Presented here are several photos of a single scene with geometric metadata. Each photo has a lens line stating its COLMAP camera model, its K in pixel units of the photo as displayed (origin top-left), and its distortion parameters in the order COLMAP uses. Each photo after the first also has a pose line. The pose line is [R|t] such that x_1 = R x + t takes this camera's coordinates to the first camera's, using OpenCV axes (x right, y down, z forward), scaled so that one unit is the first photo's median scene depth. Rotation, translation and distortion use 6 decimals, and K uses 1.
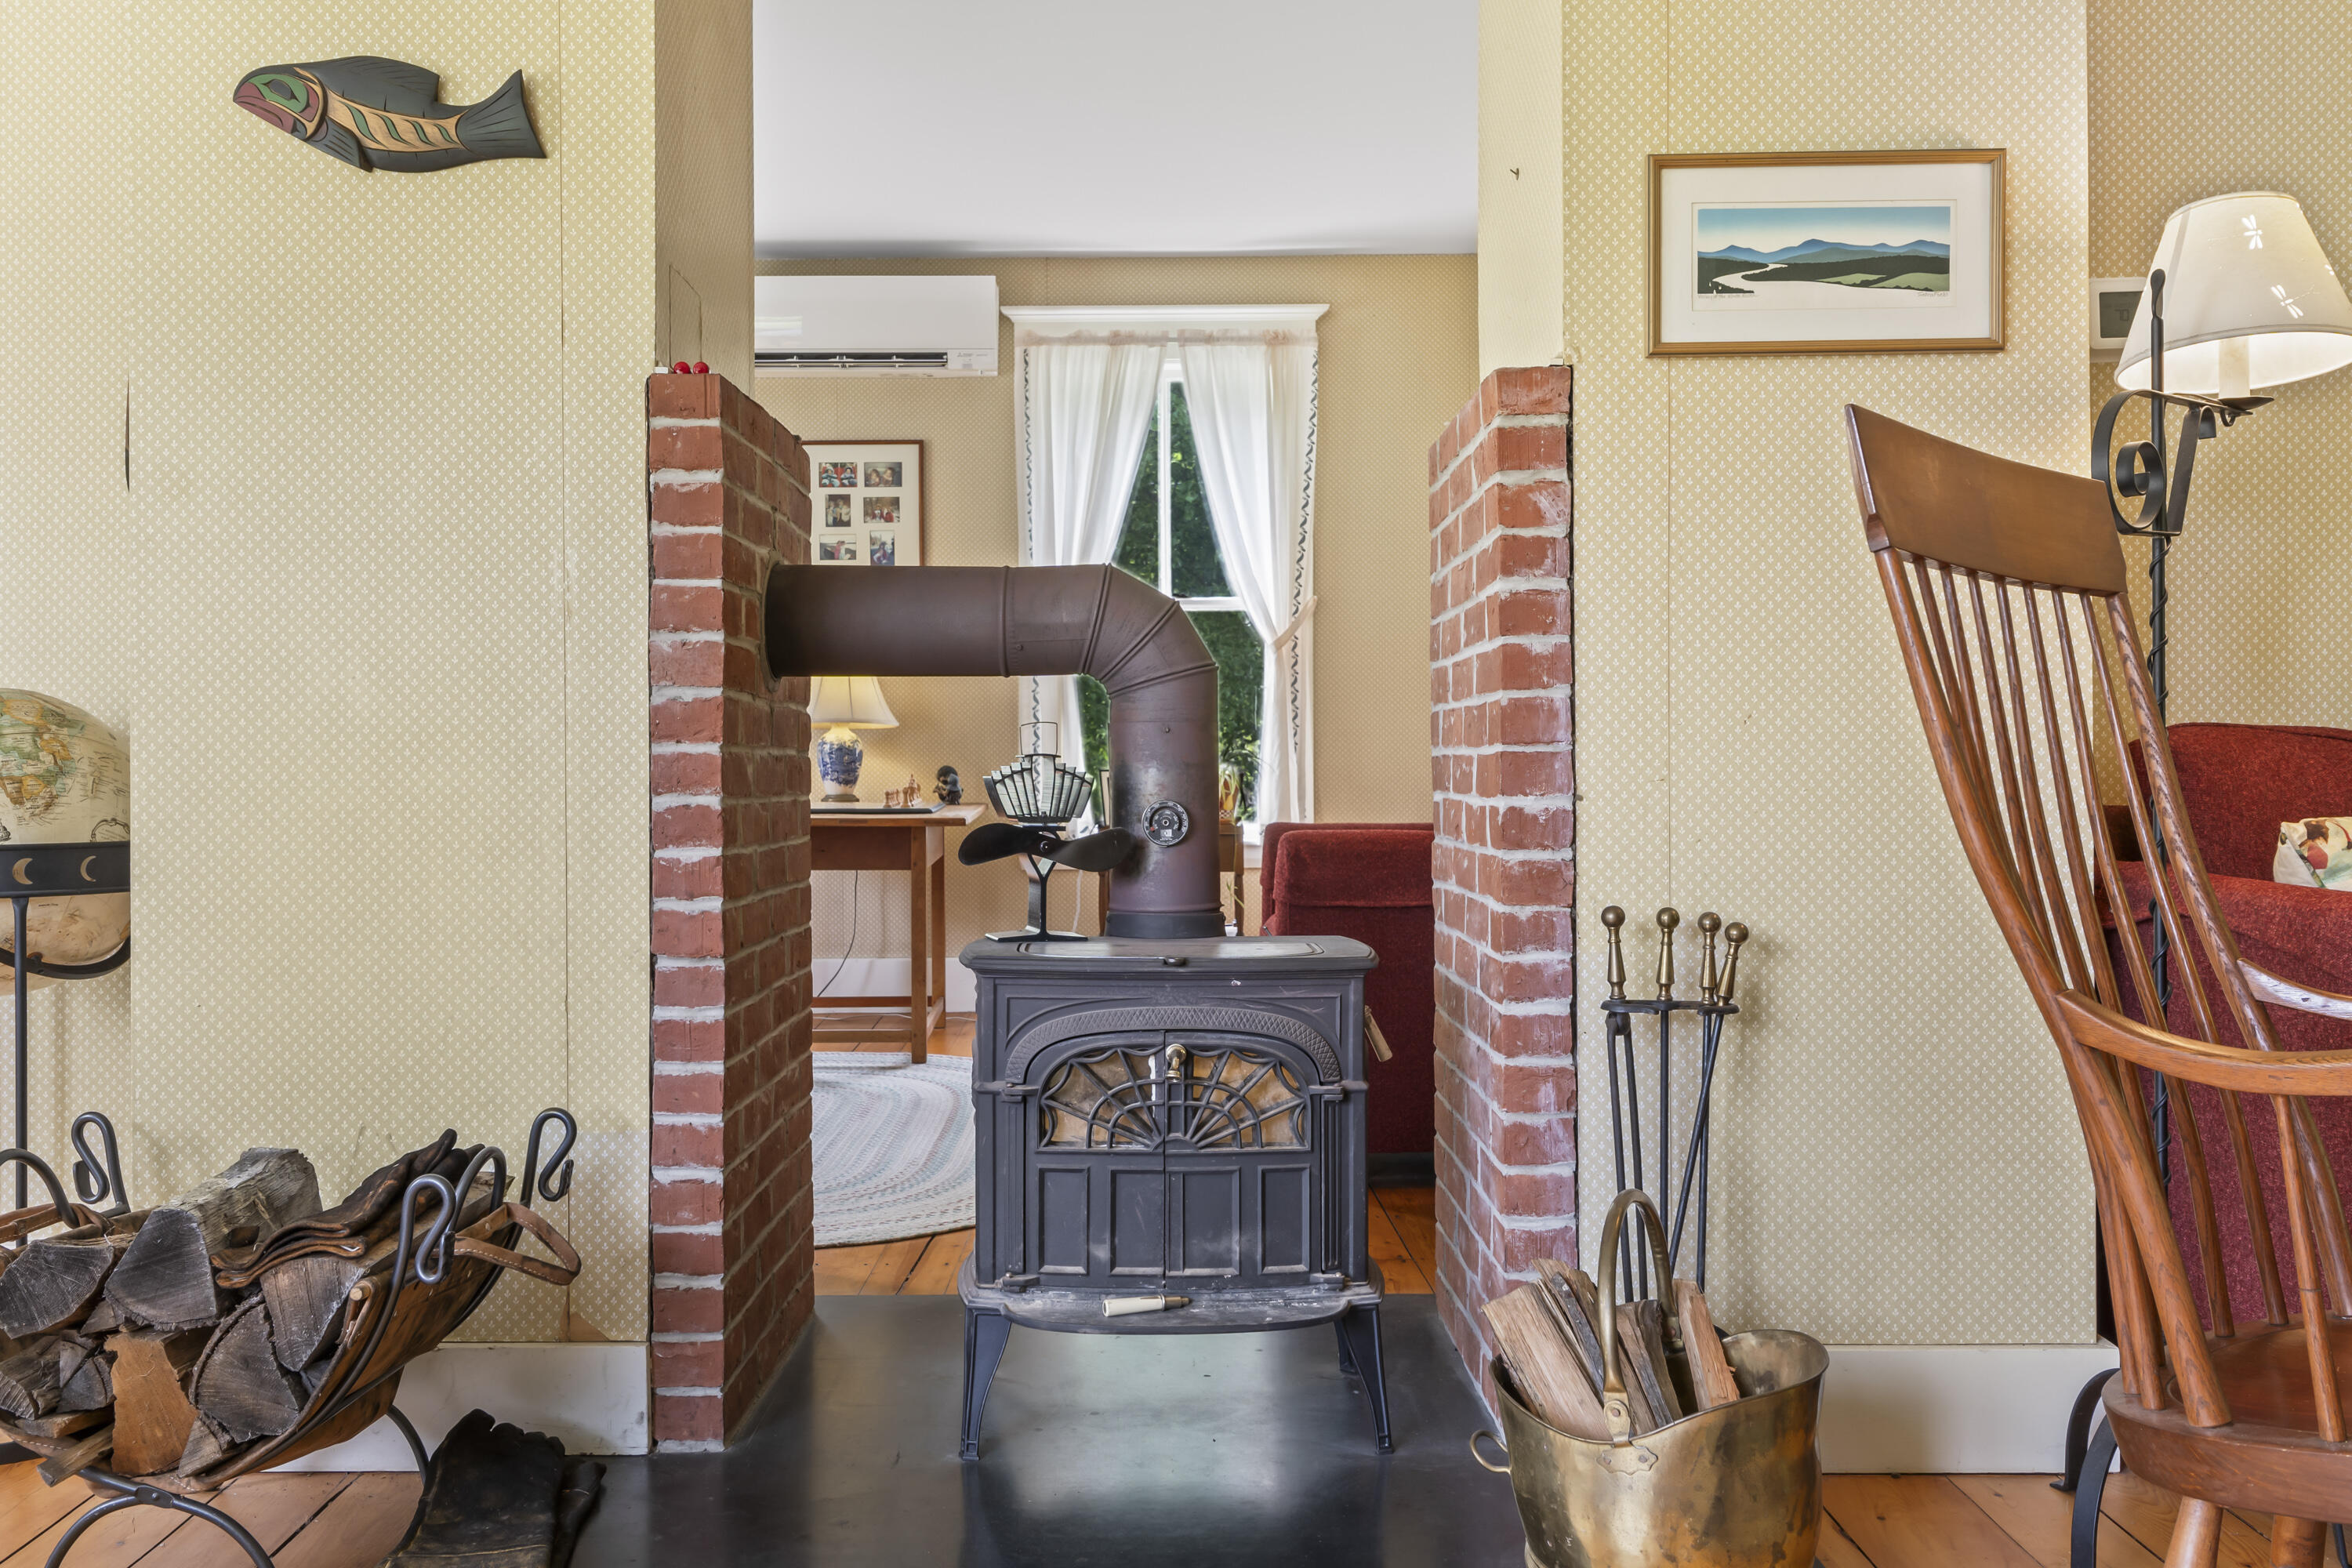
lens RADIAL K [[1966.1, 0, 1176.3], [0, 1966.1, 777.2], [0, 0, 1]] dist [-0.001869, 0.000154]
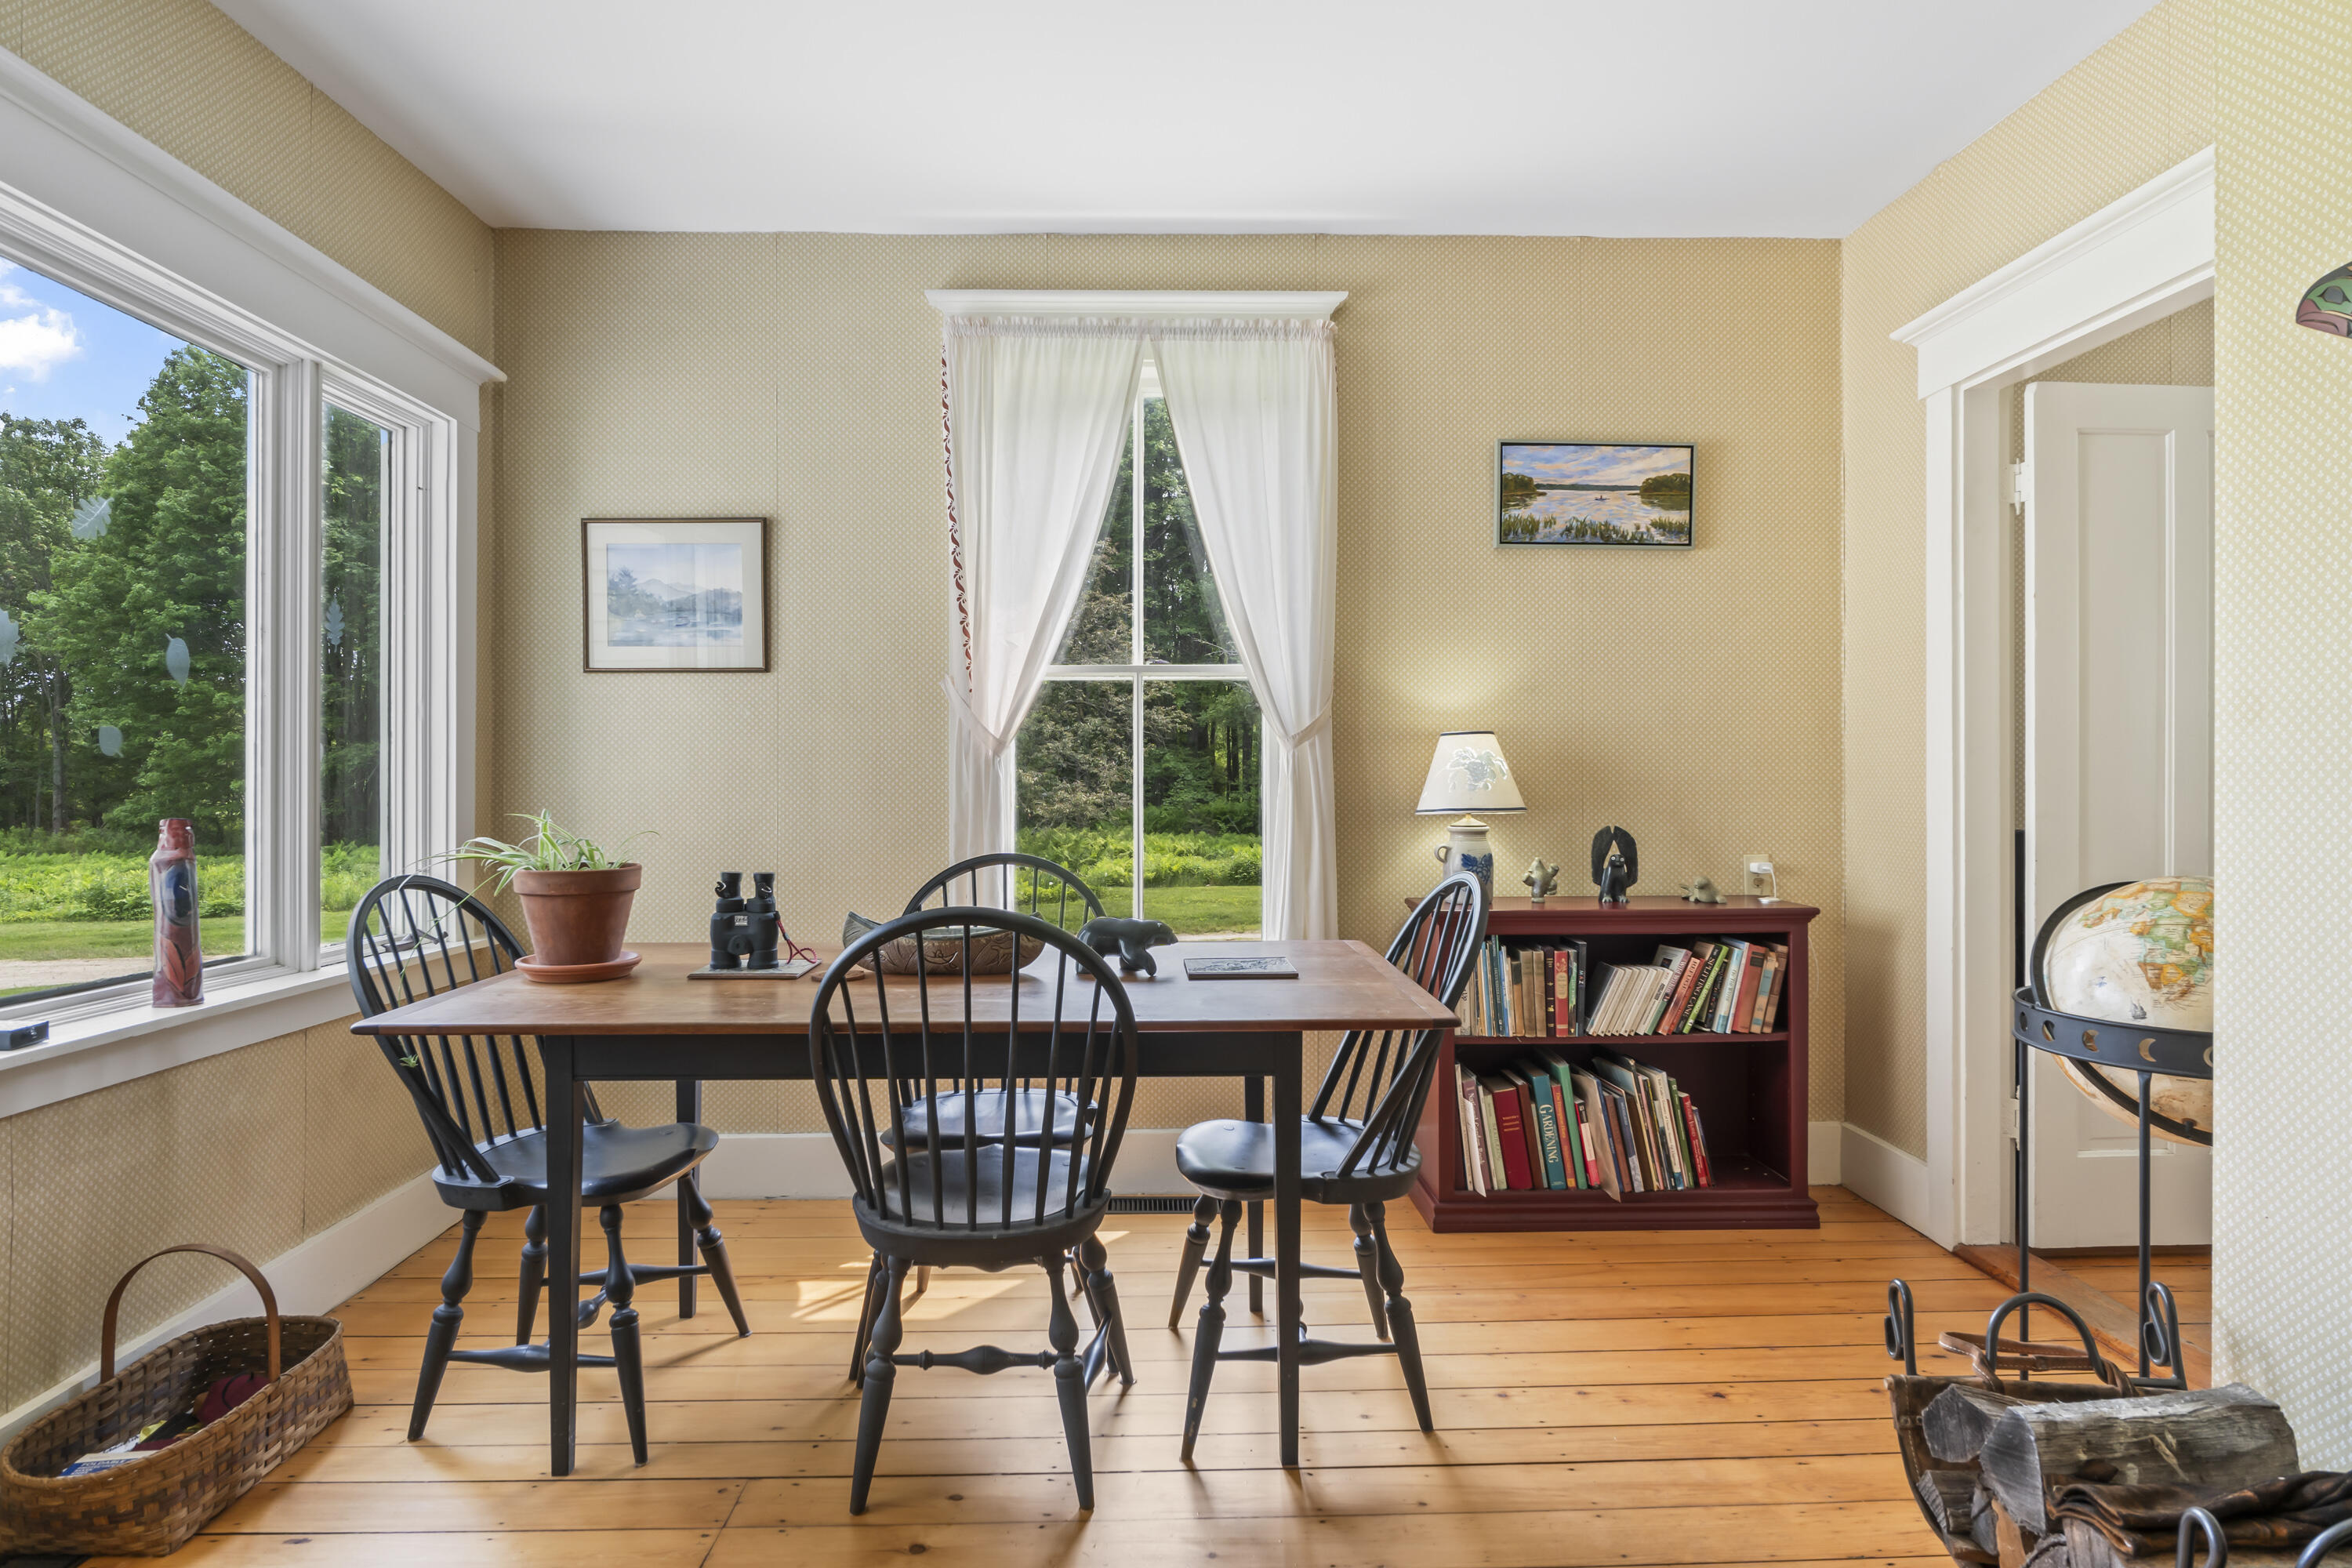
lens RADIAL K [[1347.3, 0, 1180.6], [0, 1347.3, 775.8], [0, 0, 1]] dist [-0.004344, -0.000171]
pose [[0.017221, 0.005976, -0.999834, 0.186960], [-0.002978, 0.999978, 0.005925, -0.113508], [0.999847, 0.002876, 0.017239, 0.412327]]
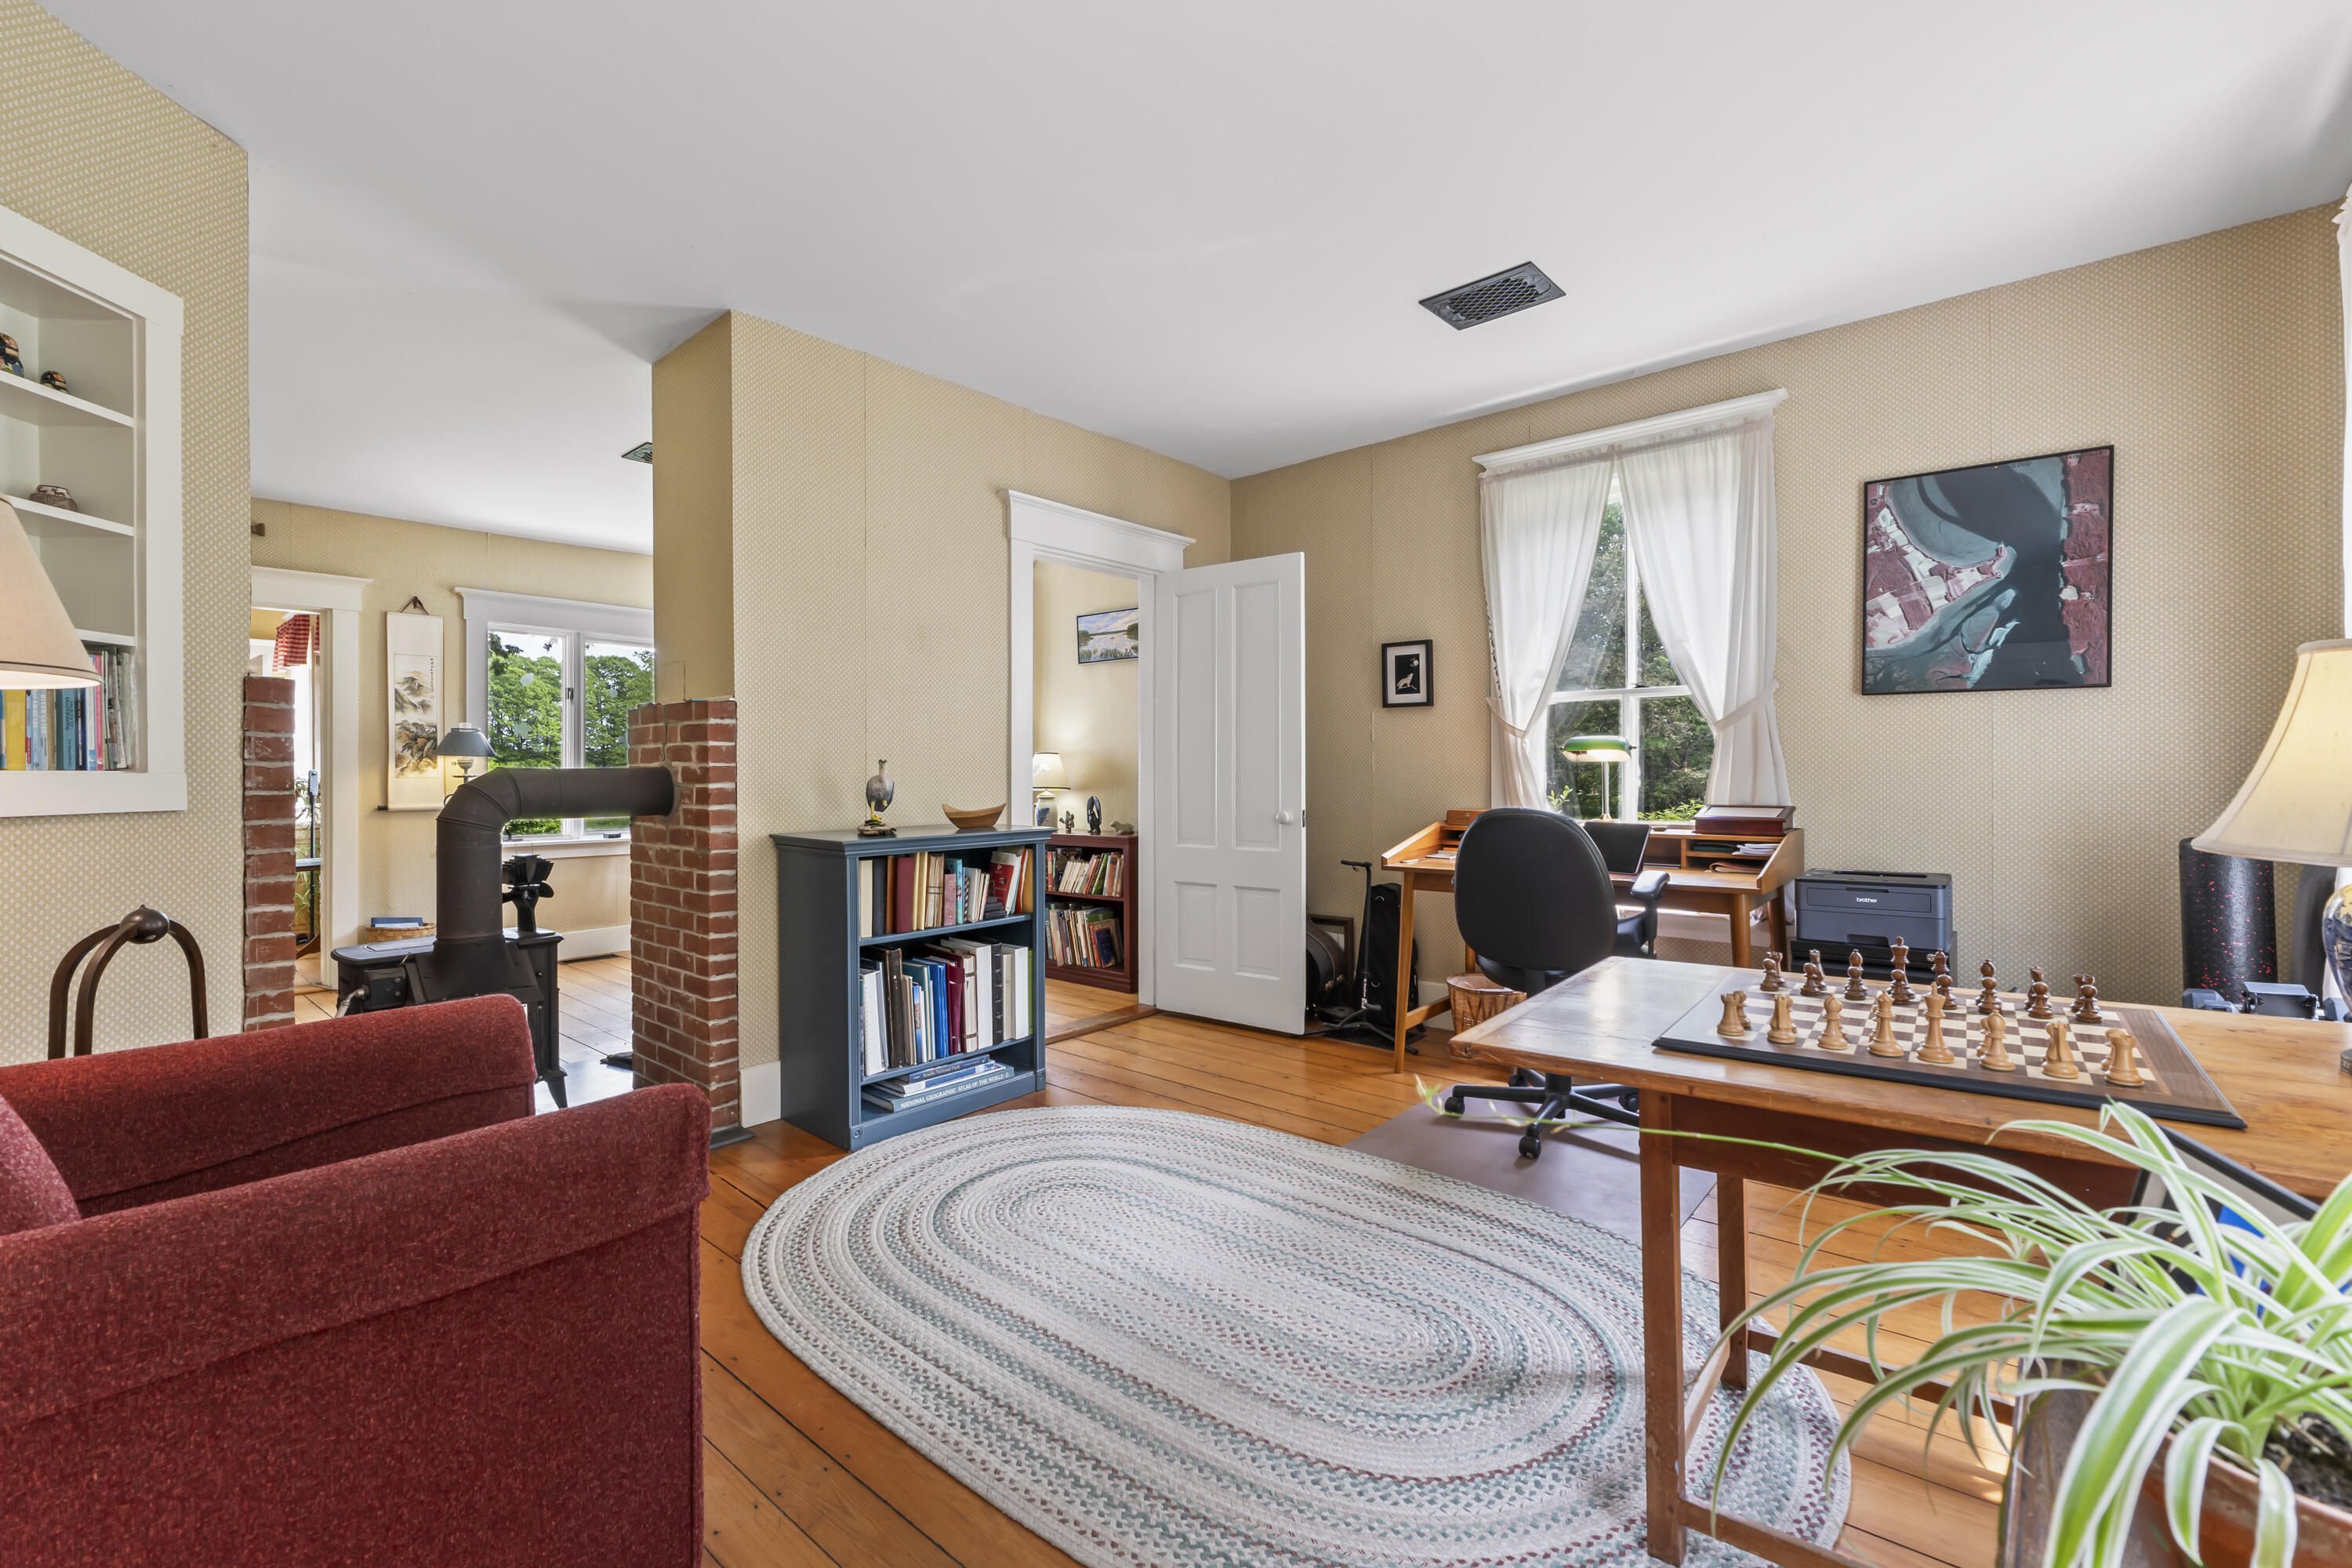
lens RADIAL K [[1001.6, 0, 1168.6], [0, 1001.6, 785.1], [0, 0, 1]] dist [-0.005476, -0.000228]
pose [[-0.672085, 0.015374, -0.740315, 0.305507], [0.004045, 0.999846, 0.017091, -0.116100], [0.740463, 0.008492, -0.672043, 2.467191]]
